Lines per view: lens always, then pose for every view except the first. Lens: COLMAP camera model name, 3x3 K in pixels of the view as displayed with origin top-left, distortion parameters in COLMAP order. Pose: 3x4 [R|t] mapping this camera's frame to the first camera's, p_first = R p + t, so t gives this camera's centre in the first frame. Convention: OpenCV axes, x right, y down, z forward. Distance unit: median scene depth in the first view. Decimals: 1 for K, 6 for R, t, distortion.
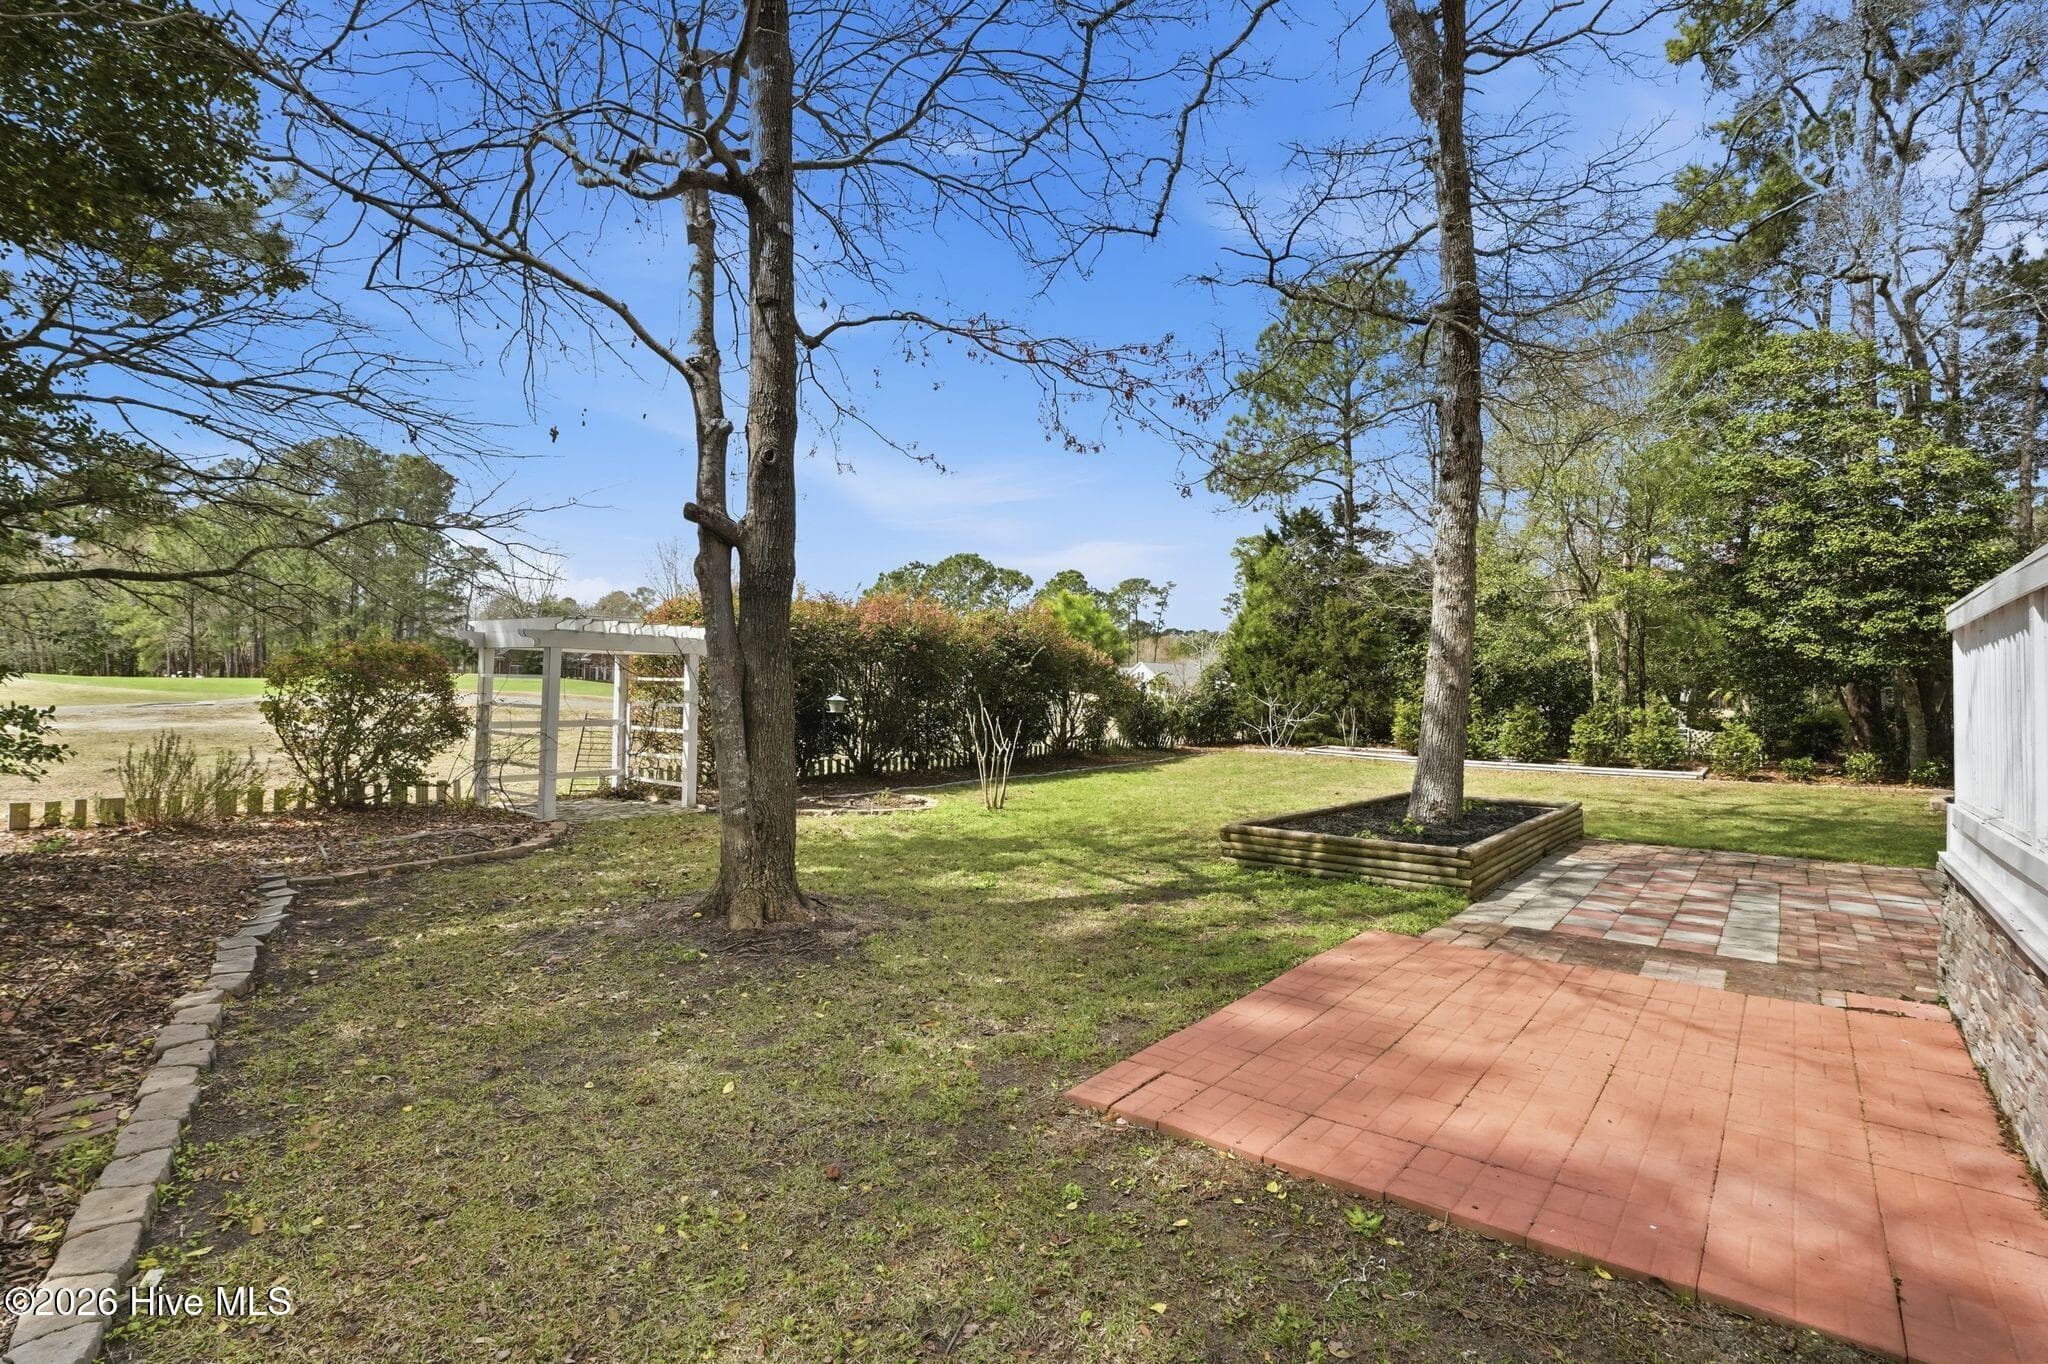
lens RADIAL K [[942.3, 0, 1023.2], [0, 942.3, 692.0], [0, 0, 1]] dist [-0.033457, 0.005496]
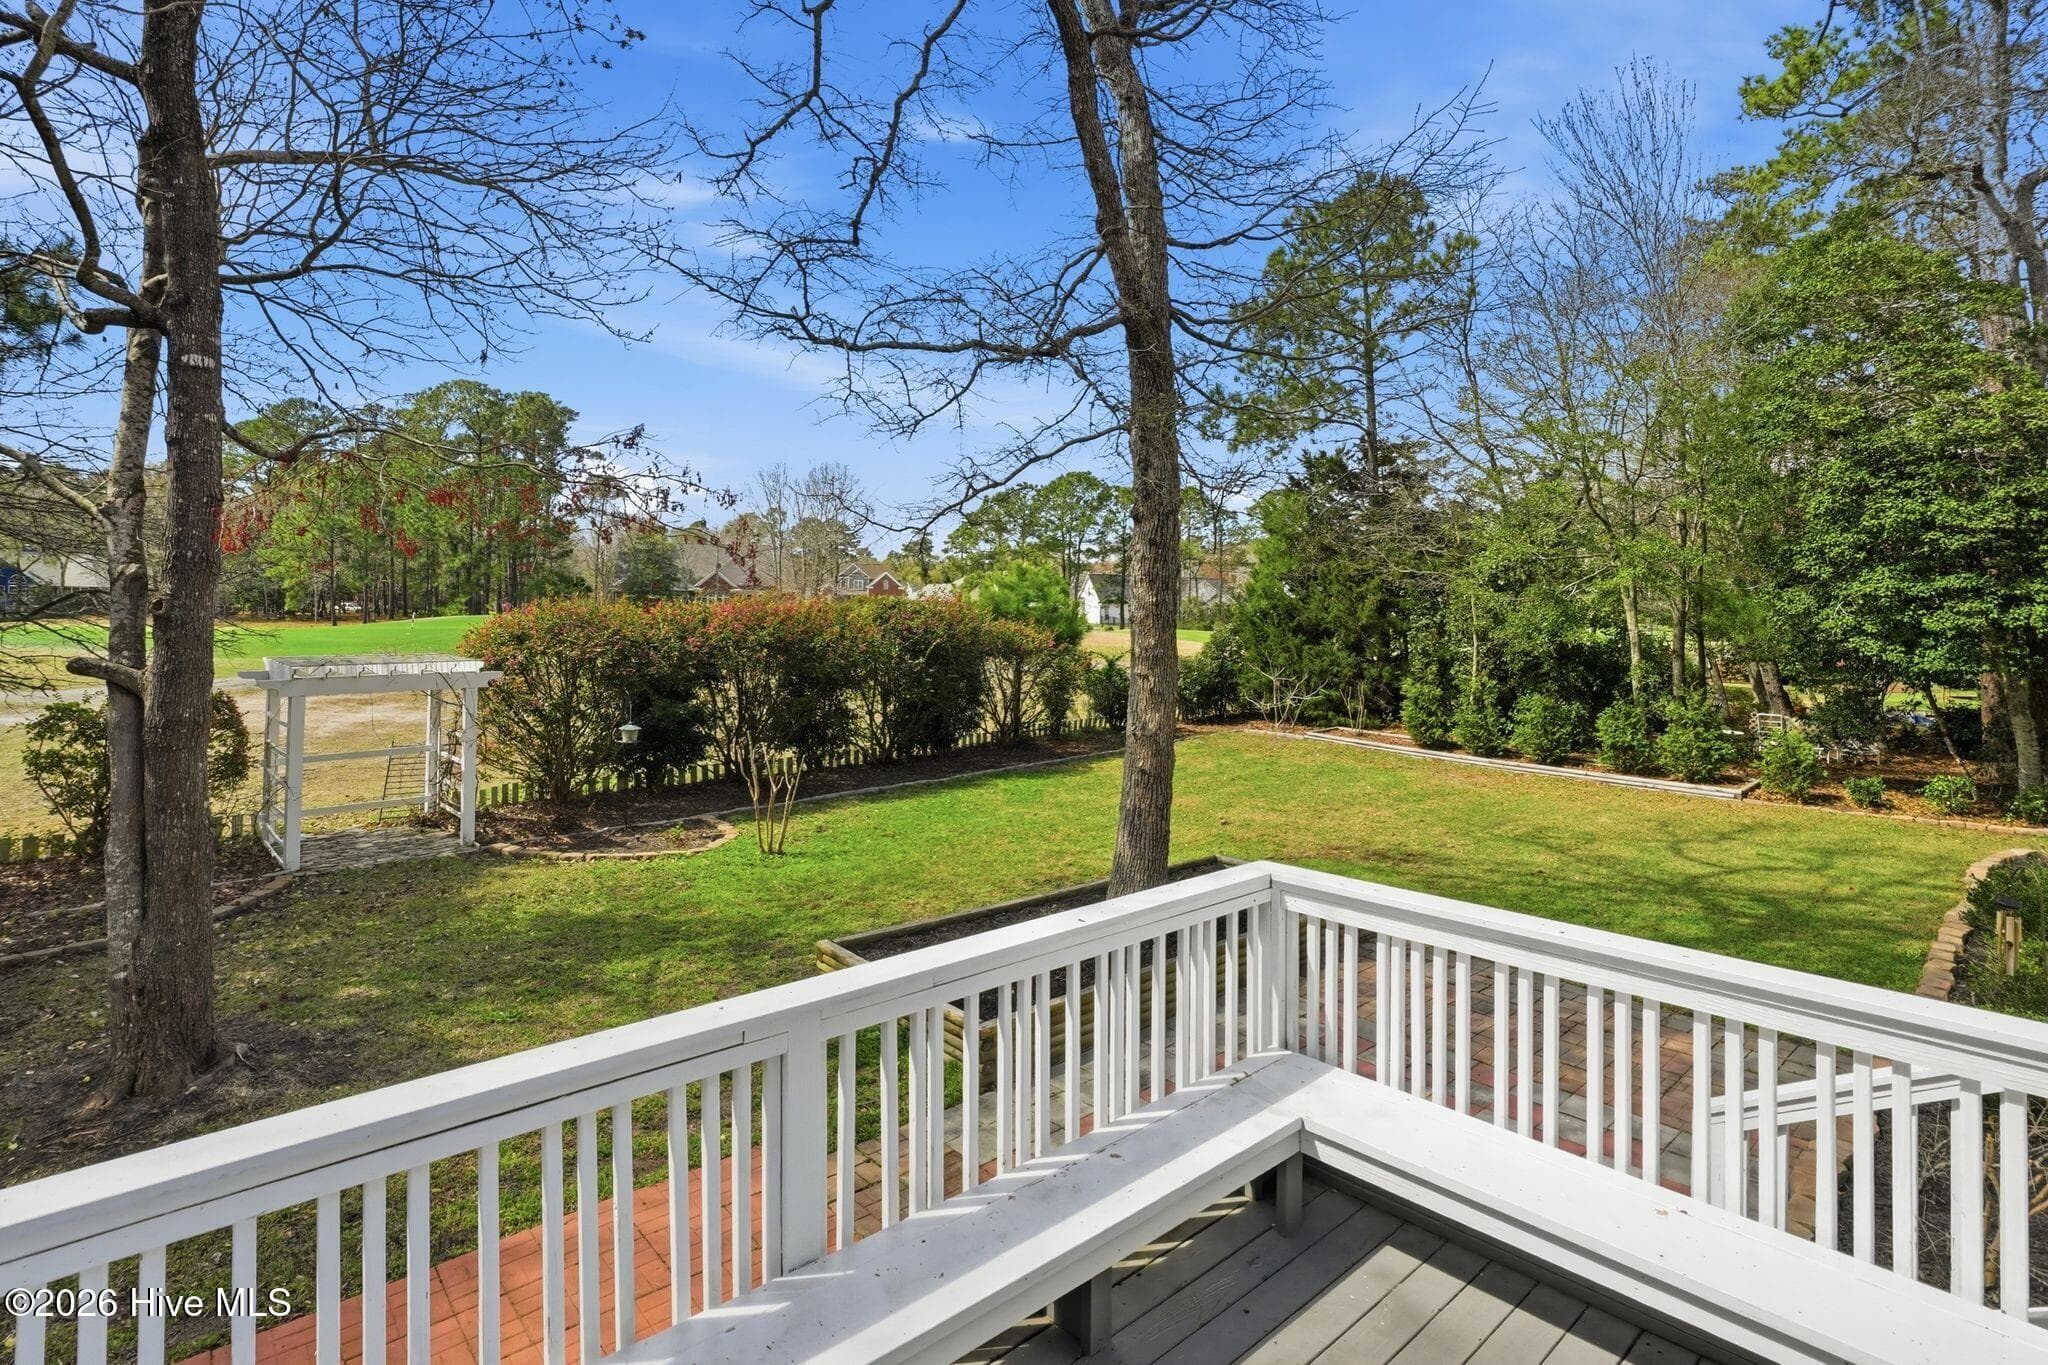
lens RADIAL K [[995.3, 0, 1052.7], [0, 995.3, 587.4], [0, 0, 1]] dist [-0.026550, -0.000093]
pose [[0.987219, -0.009170, -0.159104, 0.282779], [0.007824, 0.999928, -0.009085, -0.089702], [0.159176, 0.007724, 0.987220, 0.055089]]
